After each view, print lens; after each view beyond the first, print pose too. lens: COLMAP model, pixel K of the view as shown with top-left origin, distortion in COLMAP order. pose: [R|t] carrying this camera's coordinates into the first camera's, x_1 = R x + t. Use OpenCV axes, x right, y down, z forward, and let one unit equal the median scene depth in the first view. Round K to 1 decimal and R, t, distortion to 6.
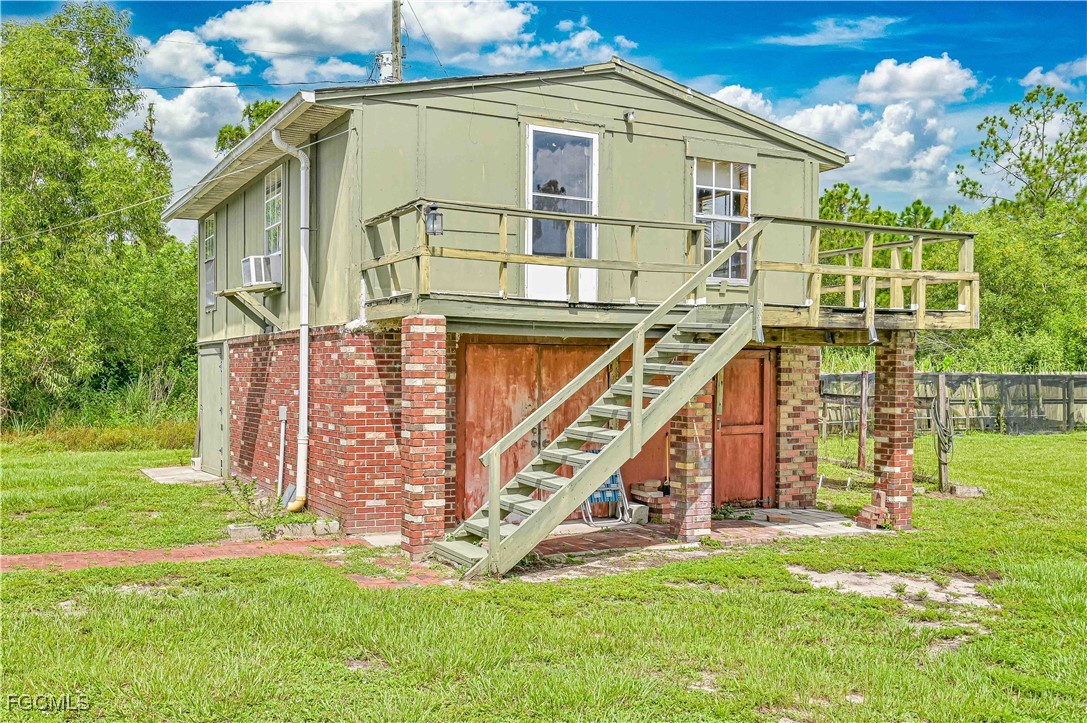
lens RADIAL K [[1012.7, 0, 542.9], [0, 1012.7, 366.8], [0, 0, 1]] dist [-0.005854, 0.000000]
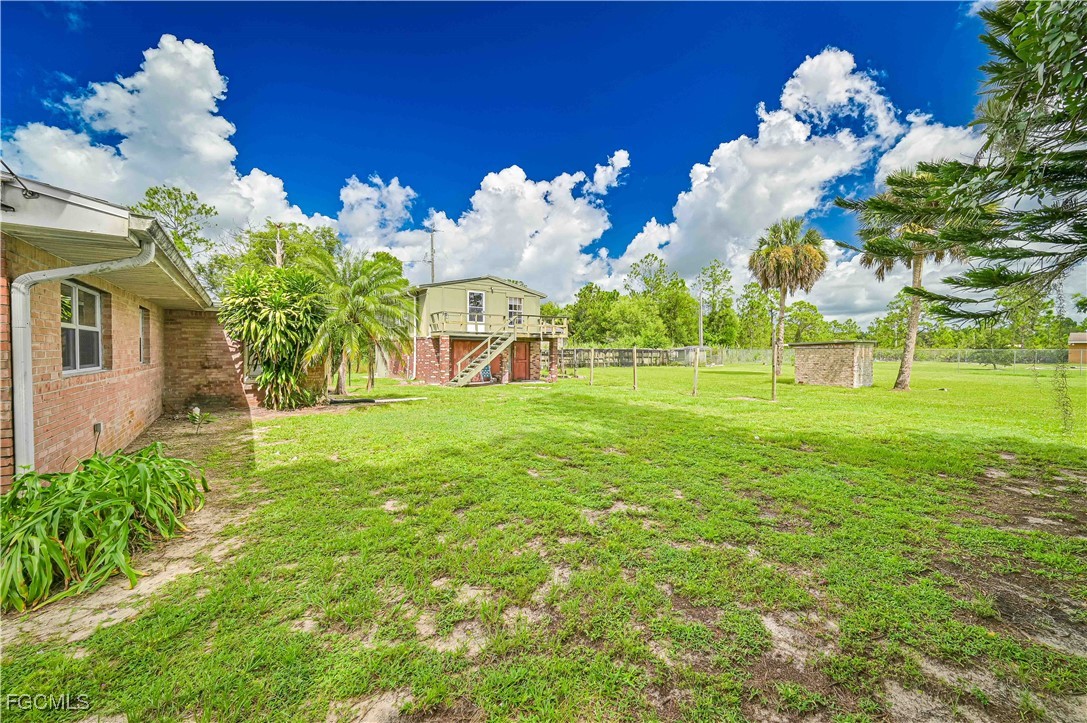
lens RADIAL K [[431.4, 0, 544.2], [0, 431.4, 357.2], [0, 0, 1]] dist [-0.001551, -0.000762]
pose [[0.992270, -0.006708, 0.123916, 0.085263], [0.004265, 0.999792, 0.019966, 0.011752], [-0.124024, -0.019283, 0.992092, -0.947058]]
